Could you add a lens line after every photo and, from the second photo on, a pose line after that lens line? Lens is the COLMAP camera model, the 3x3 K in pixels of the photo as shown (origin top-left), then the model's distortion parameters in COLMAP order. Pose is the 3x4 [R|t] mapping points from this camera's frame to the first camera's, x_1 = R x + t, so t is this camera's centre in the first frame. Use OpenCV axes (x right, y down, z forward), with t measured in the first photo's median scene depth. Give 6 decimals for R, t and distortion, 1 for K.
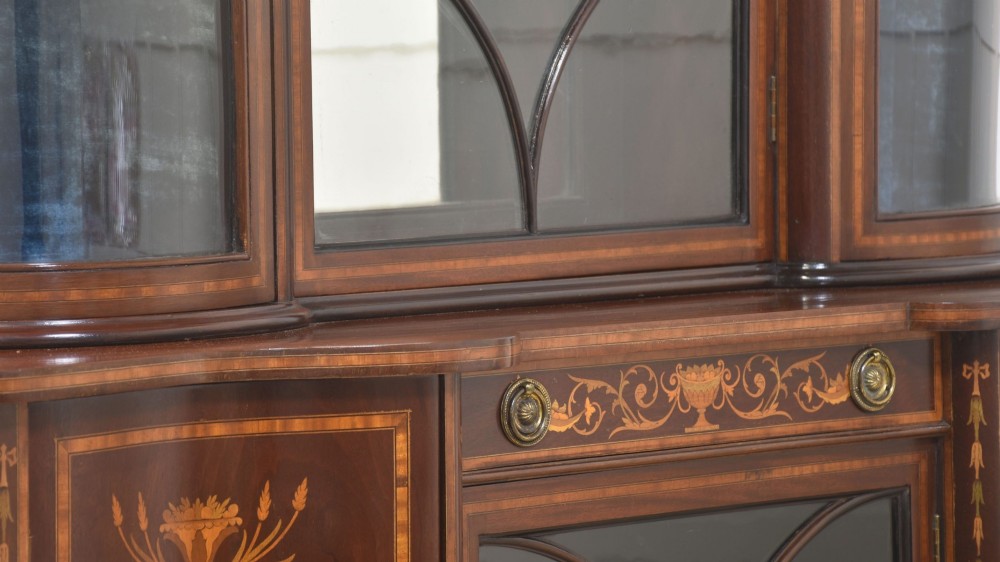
lens RADIAL K [[4293.5, 0, 467.7], [0, 4293.5, 282.4], [0, 0, 1]] dist [1.523886, 1.588442]
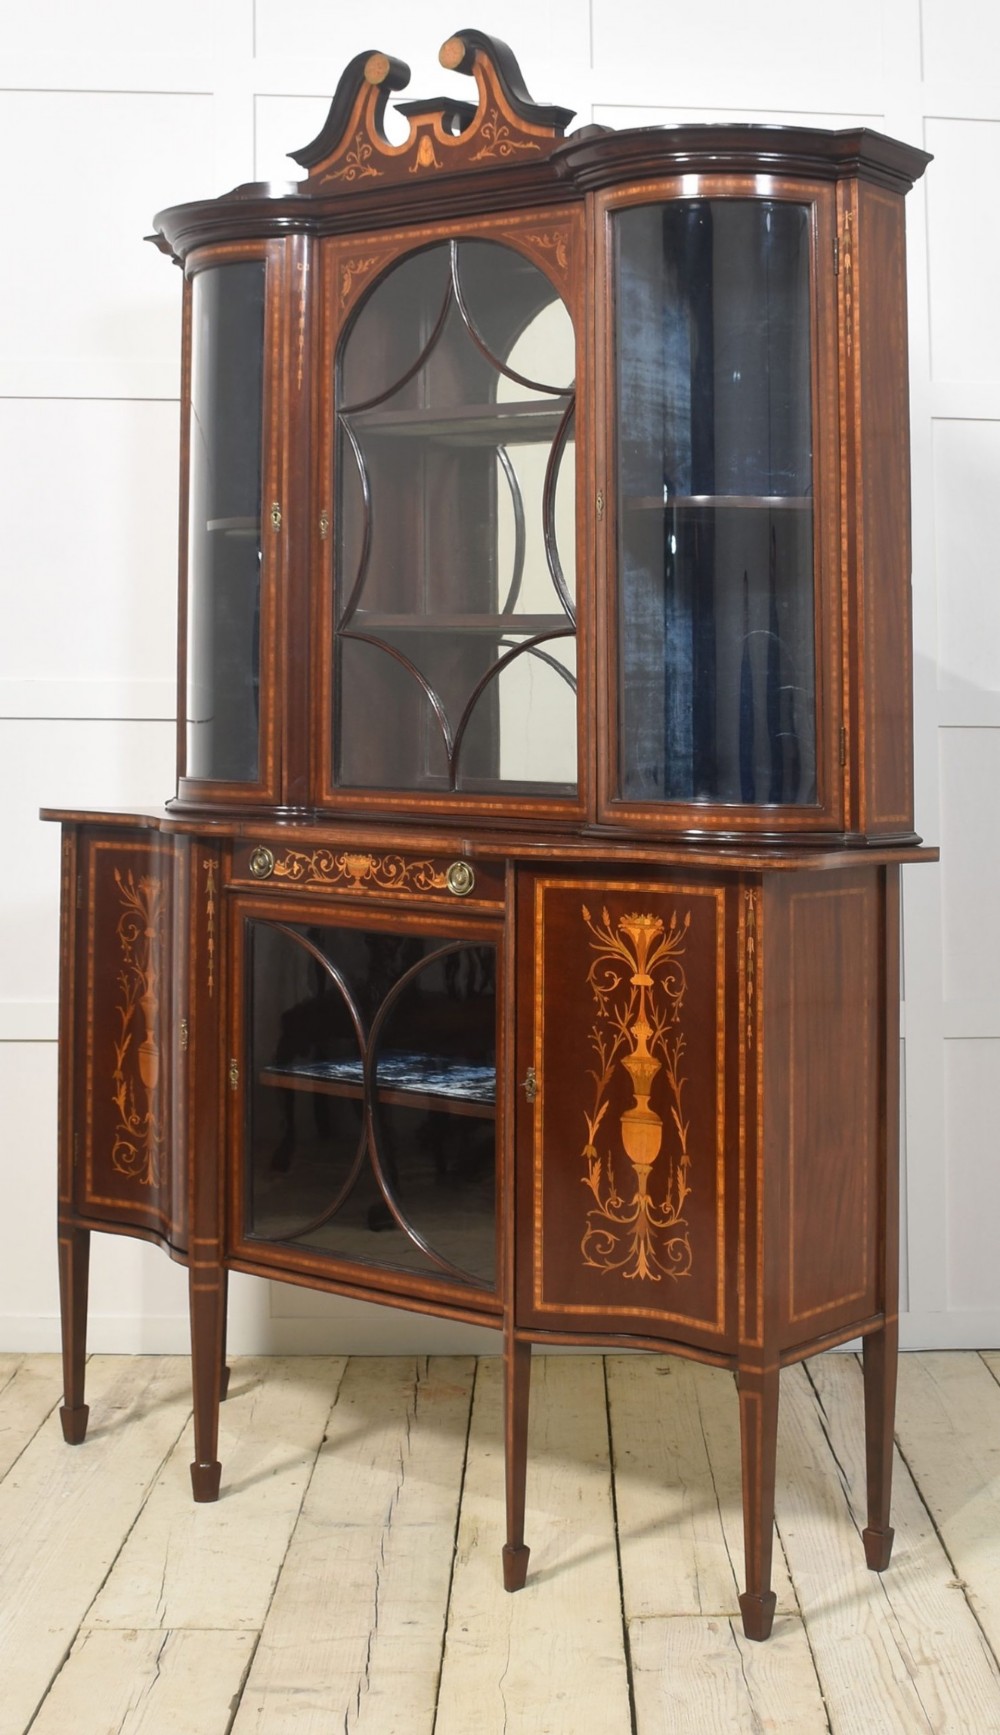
lens RADIAL K [[2134.8, 0, 495.9], [0, 2134.8, 592.6], [0, 0, 1]] dist [-0.100677, -0.009477]
pose [[0.204248, -0.028931, -0.978492, 1.032844], [-0.078252, 0.995882, -0.045779, -0.061329], [0.975787, 0.085919, 0.201143, 0.859795]]
